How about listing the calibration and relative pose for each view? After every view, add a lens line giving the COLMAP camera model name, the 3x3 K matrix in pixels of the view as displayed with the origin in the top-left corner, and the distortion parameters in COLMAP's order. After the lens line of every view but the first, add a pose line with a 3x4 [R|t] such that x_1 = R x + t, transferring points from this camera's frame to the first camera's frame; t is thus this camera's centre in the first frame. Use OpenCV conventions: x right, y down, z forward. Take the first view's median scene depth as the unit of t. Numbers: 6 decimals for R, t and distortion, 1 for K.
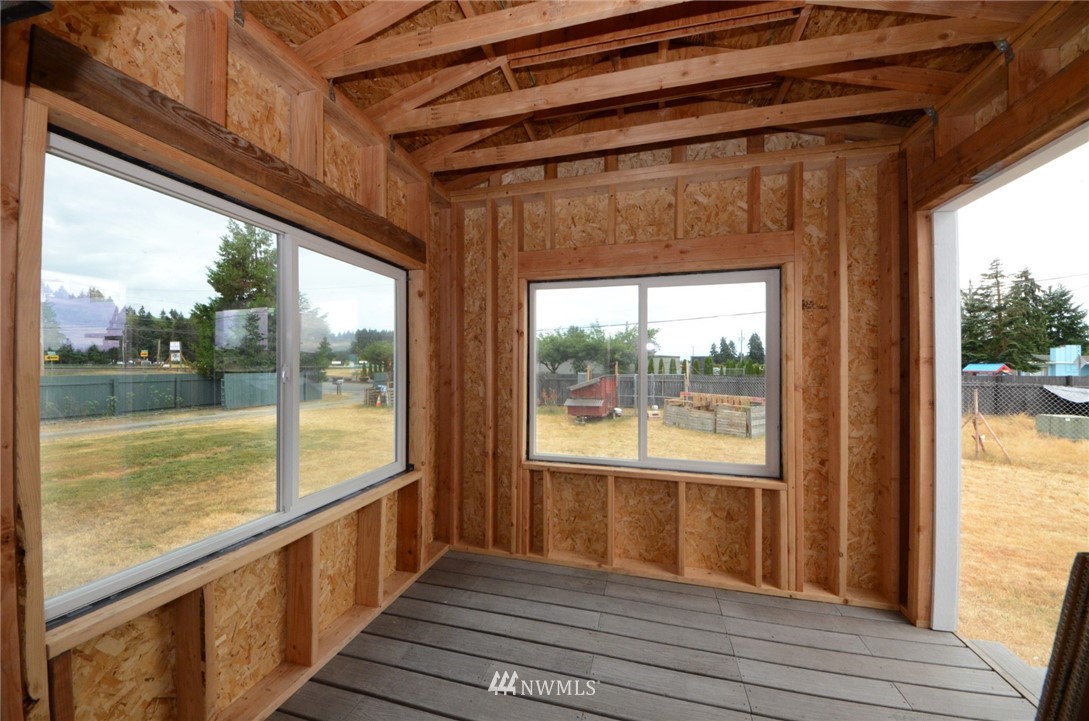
lens RADIAL K [[391.3, 0, 543.4], [0, 391.3, 365.0], [0, 0, 1]] dist [-0.000946, -0.000175]
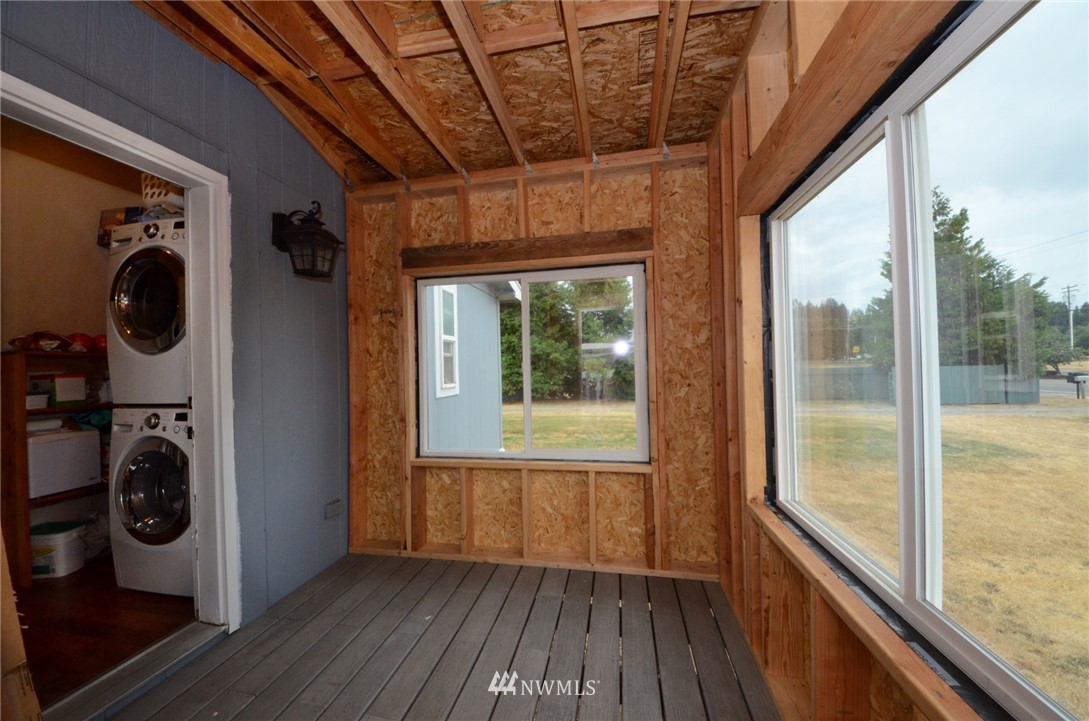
lens RADIAL K [[391.3, 0, 543.4], [0, 391.3, 365.0], [0, 0, 1]] dist [-0.000946, -0.000175]
pose [[0.066053, -0.007224, -0.997790, 0.072435], [0.023794, 0.999701, -0.005662, 0.001980], [0.997532, -0.023368, 0.066205, 0.076352]]
